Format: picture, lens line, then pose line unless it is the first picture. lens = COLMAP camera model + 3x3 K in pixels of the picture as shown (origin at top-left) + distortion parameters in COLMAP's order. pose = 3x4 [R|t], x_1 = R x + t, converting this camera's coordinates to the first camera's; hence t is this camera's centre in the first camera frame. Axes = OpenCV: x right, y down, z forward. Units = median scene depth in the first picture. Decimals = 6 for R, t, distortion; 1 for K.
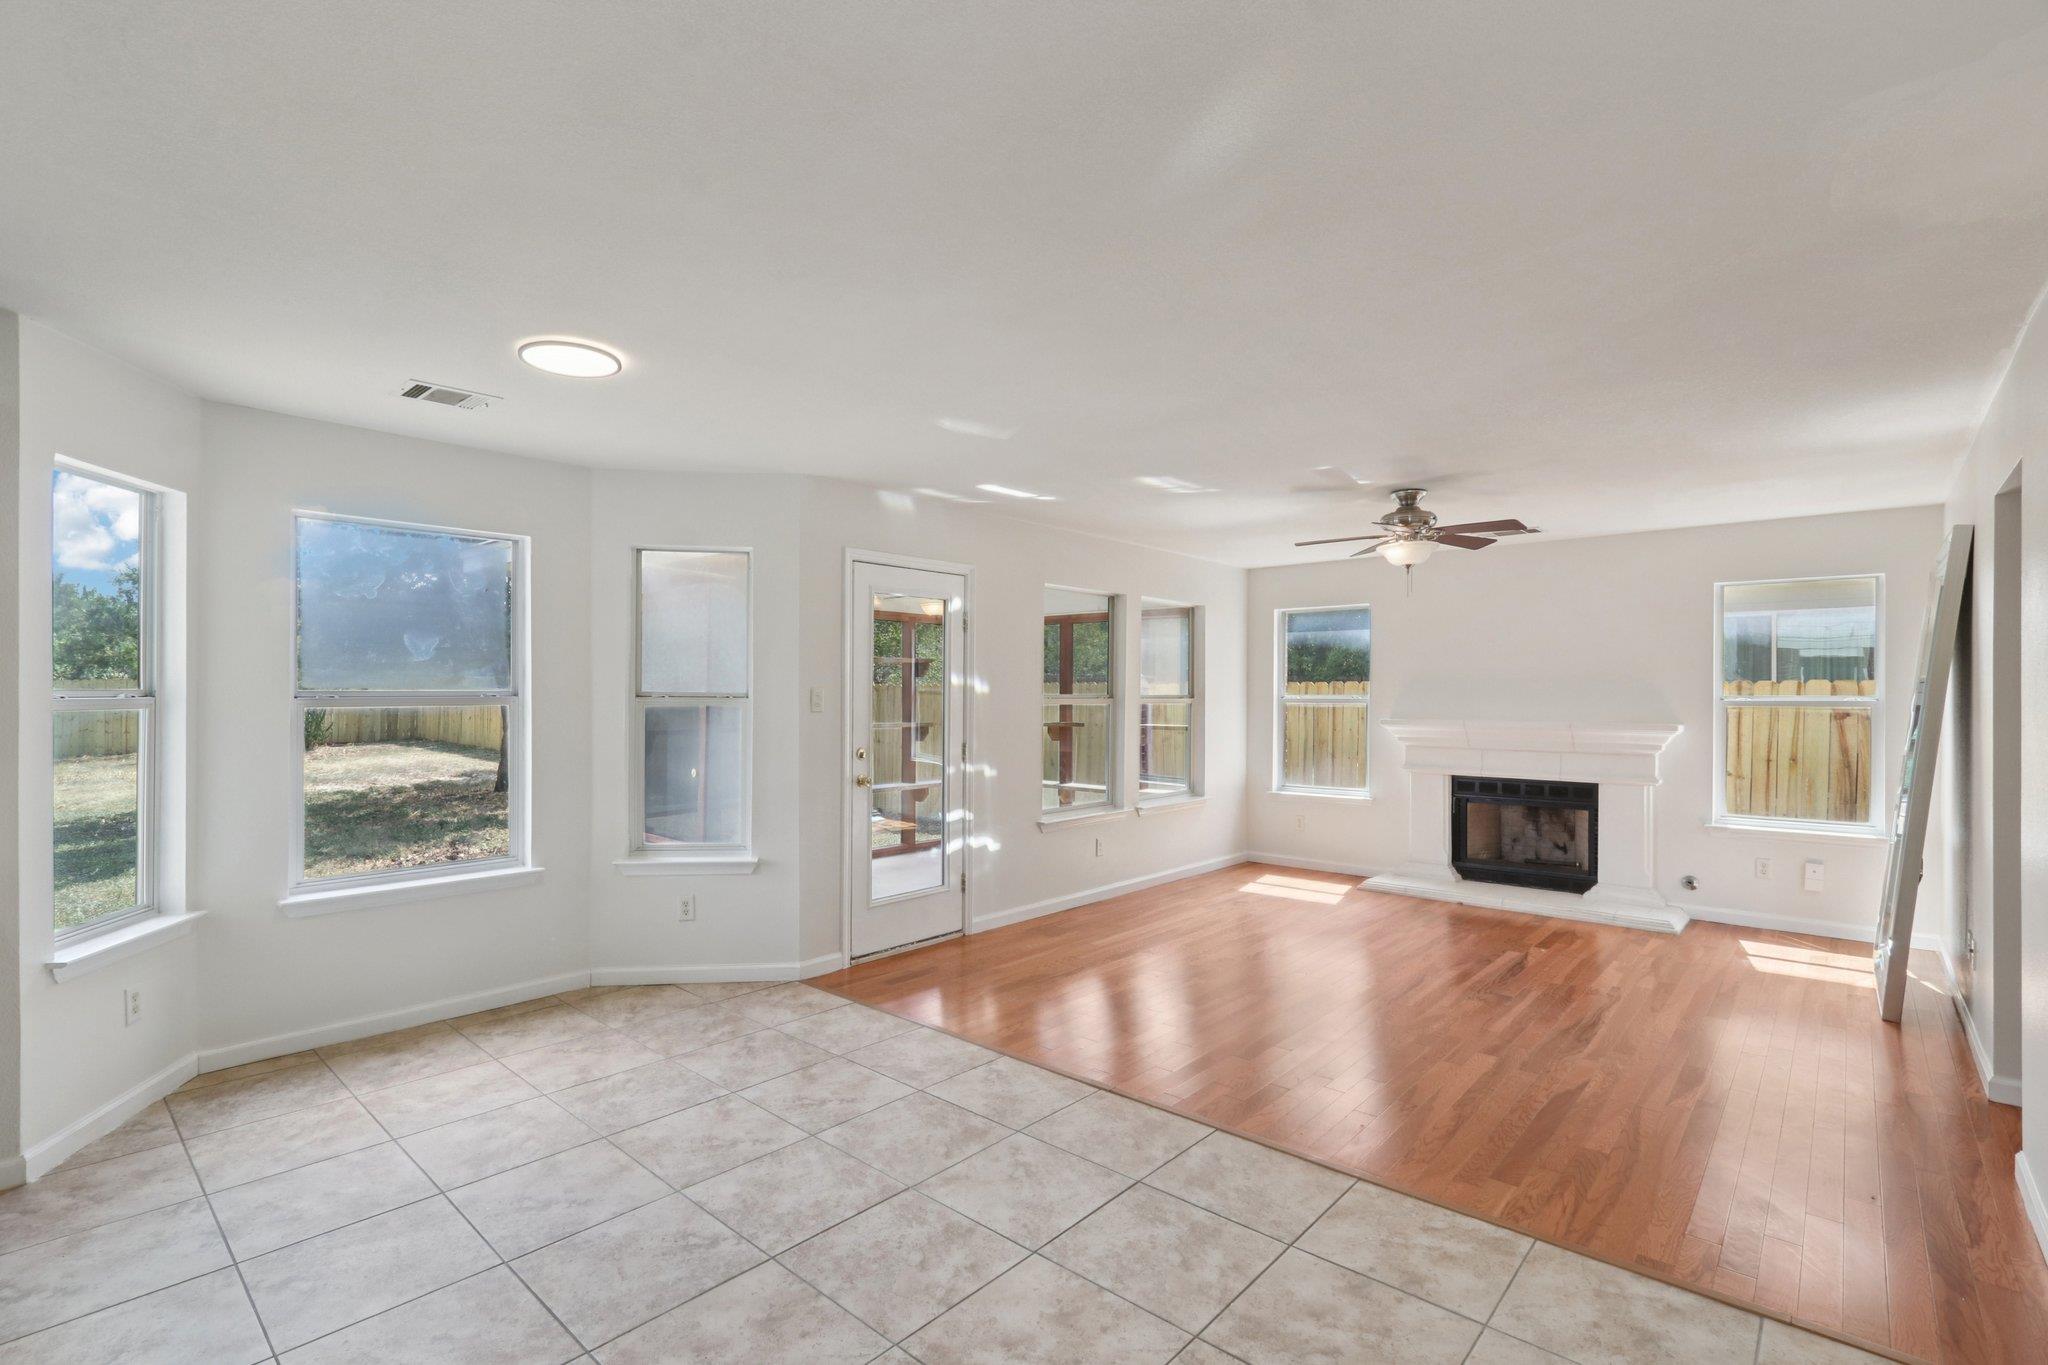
lens RADIAL K [[951.0, 0, 1018.3], [0, 951.0, 673.9], [0, 0, 1]] dist [-0.013922, 0.003667]
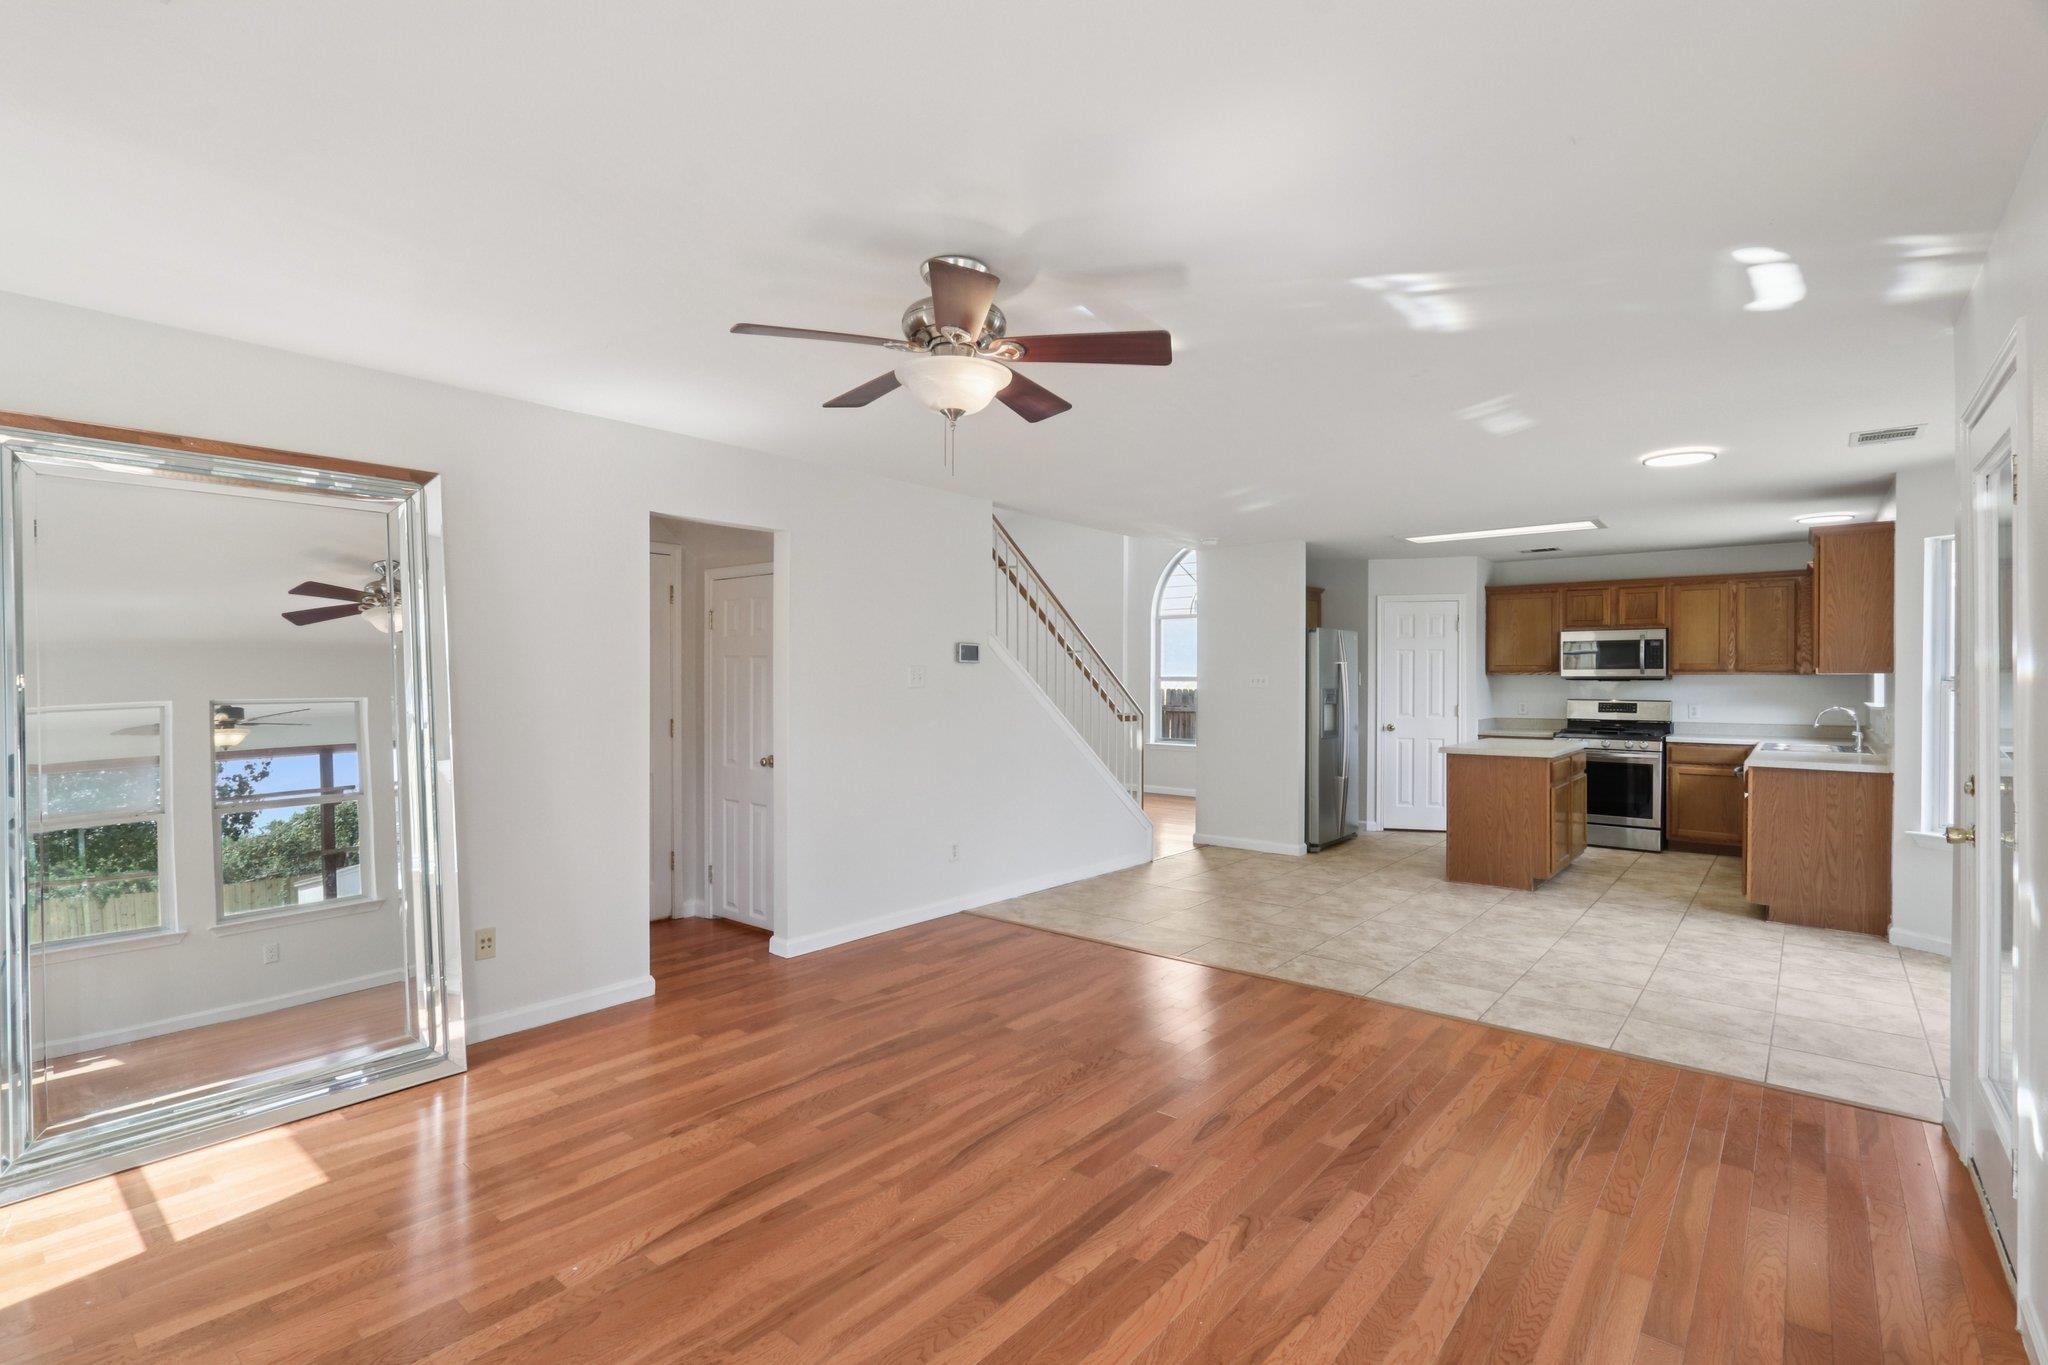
lens RADIAL K [[951.0, 0, 1000.8], [0, 951.0, 687.2], [0, 0, 1]] dist [-0.013922, 0.003667]
pose [[-0.999854, -0.006078, -0.015948, 0.399885], [-0.005844, 0.999875, -0.014696, 0.039645], [0.016035, -0.014600, -0.999765, 1.538329]]
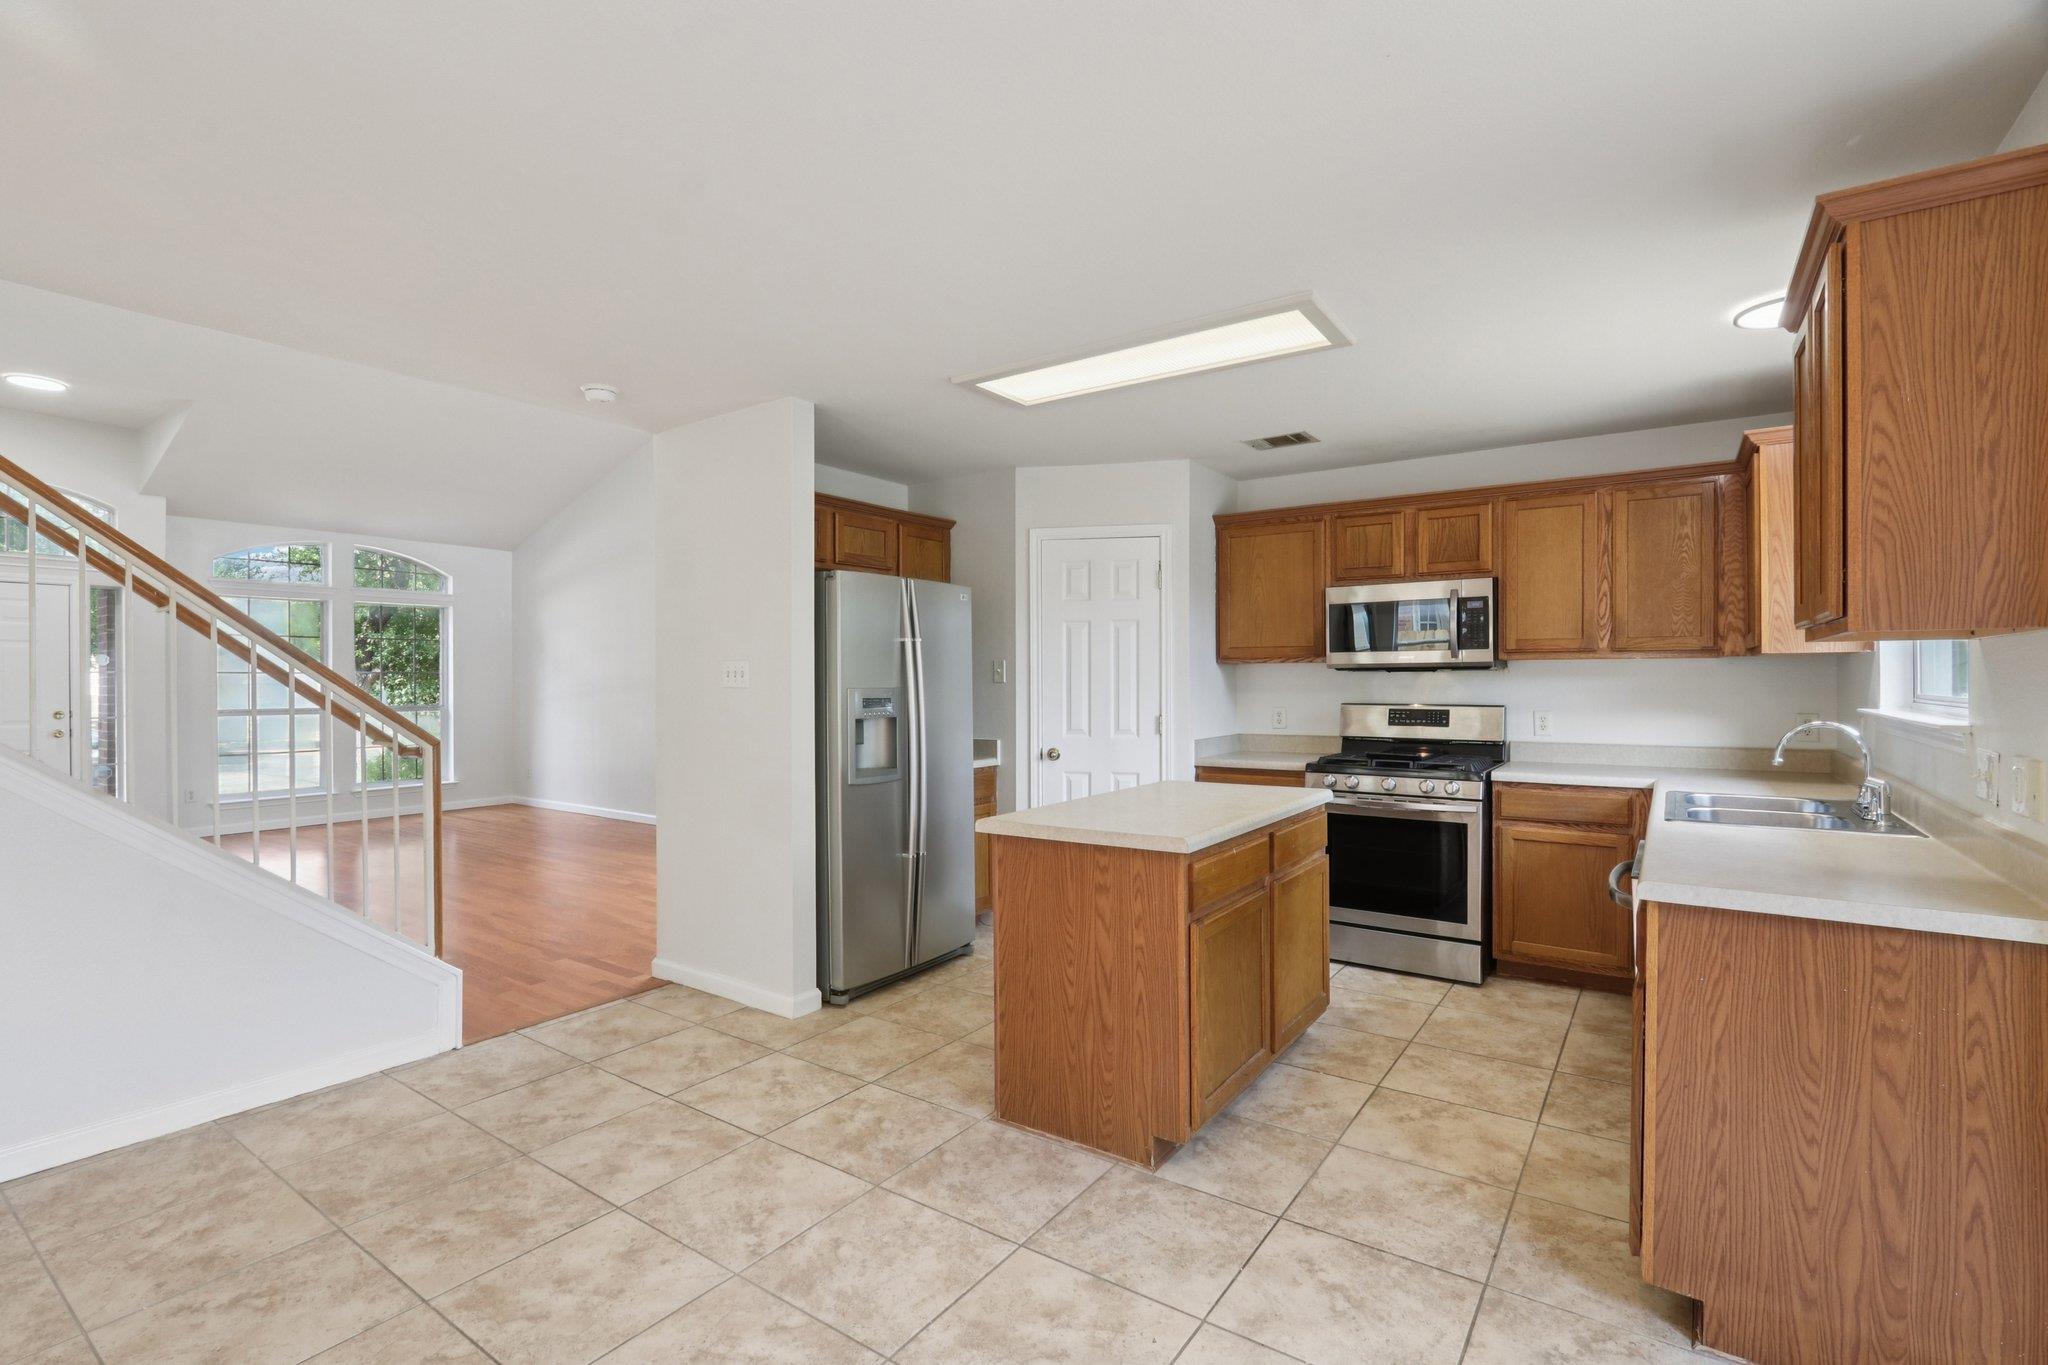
lens RADIAL K [[951.0, 0, 992.6], [0, 951.0, 687.2], [0, 0, 1]] dist [-0.013922, 0.003667]
pose [[-0.995222, -0.000807, -0.097638, -0.191808], [0.000750, 0.999873, -0.015908, 0.028603], [0.097639, -0.015905, -0.995095, 0.802759]]
